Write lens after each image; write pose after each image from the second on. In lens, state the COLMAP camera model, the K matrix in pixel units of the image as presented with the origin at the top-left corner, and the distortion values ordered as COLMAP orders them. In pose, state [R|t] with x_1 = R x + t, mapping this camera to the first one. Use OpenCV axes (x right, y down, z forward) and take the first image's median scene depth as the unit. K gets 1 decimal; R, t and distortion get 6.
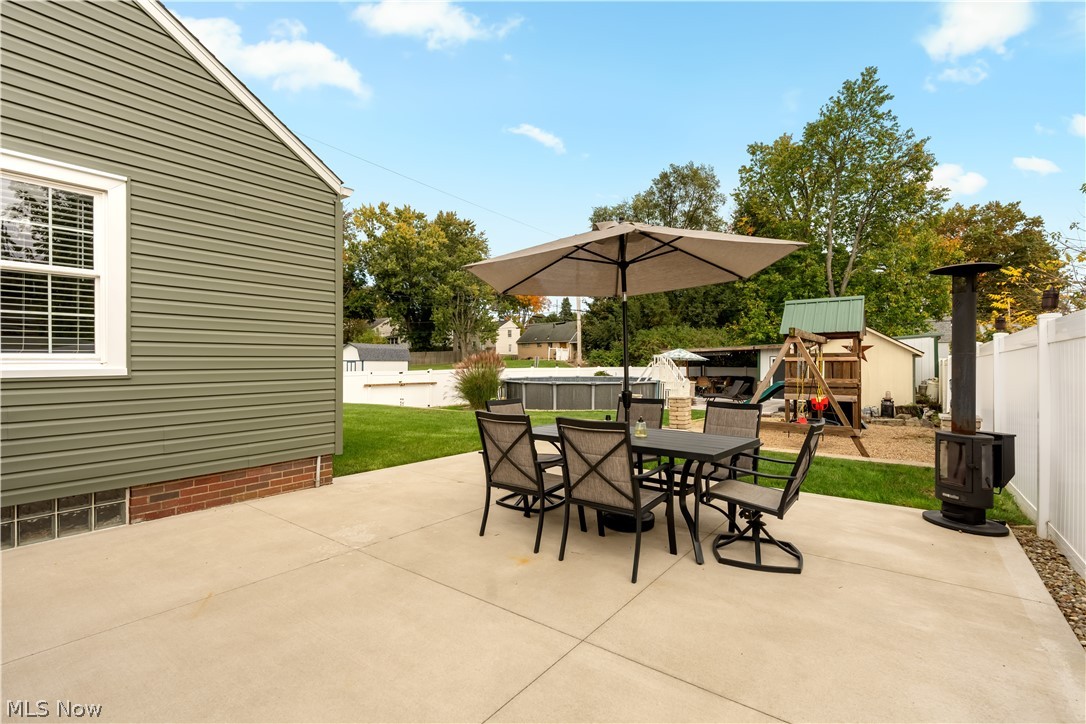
lens RADIAL K [[491.1, 0, 544.9], [0, 491.1, 362.7], [0, 0, 1]] dist [-0.004271, -0.000228]
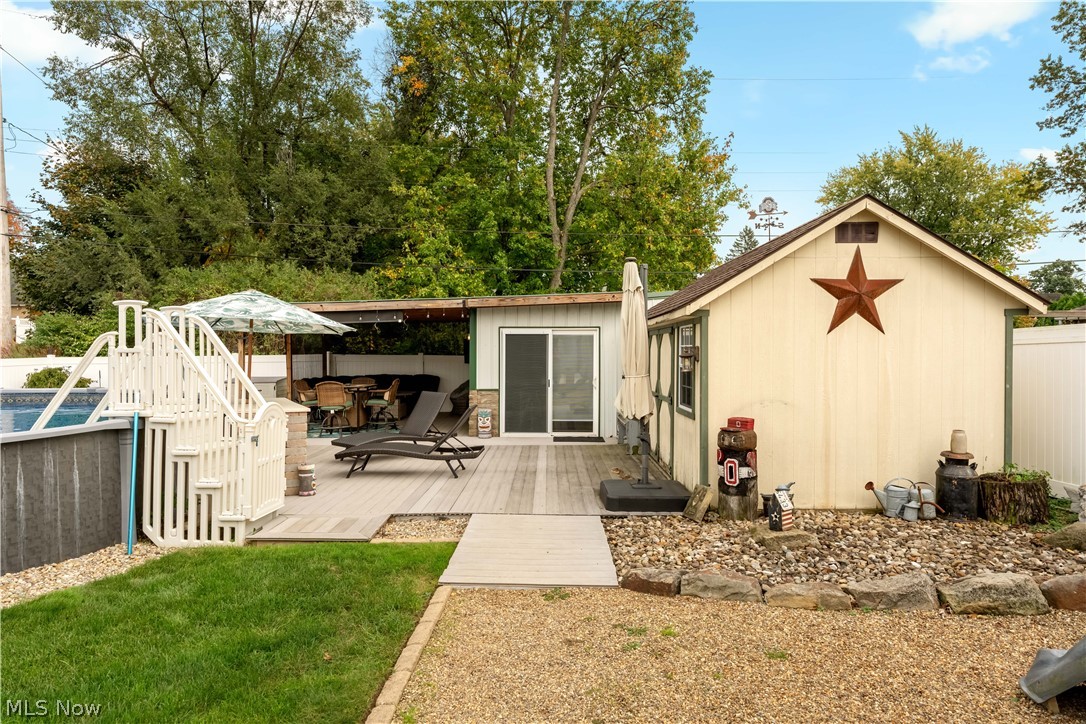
lens RADIAL K [[652.0, 0, 545.0], [0, 652.0, 358.2], [0, 0, 1]] dist [-0.005051, 0.000813]
pose [[0.801534, -0.012265, 0.597823, 0.126975], [0.003265, 0.999864, 0.016136, 0.003131], [-0.597940, -0.010982, 0.801465, 0.408354]]
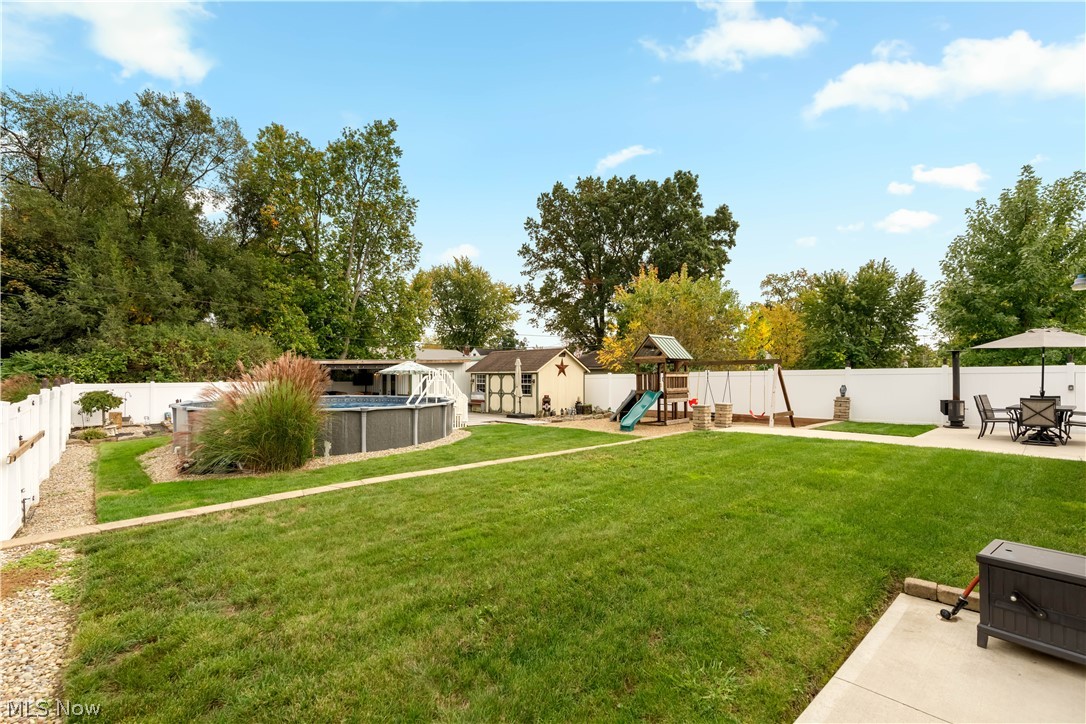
lens RADIAL K [[491.1, 0, 542.4], [0, 491.1, 364.2], [0, 0, 1]] dist [-0.004271, -0.000228]
pose [[0.166884, 0.021068, 0.985751, -0.357200], [-0.003361, 0.999778, -0.020799, -0.003637], [-0.985971, 0.000158, 0.166918, 0.421453]]
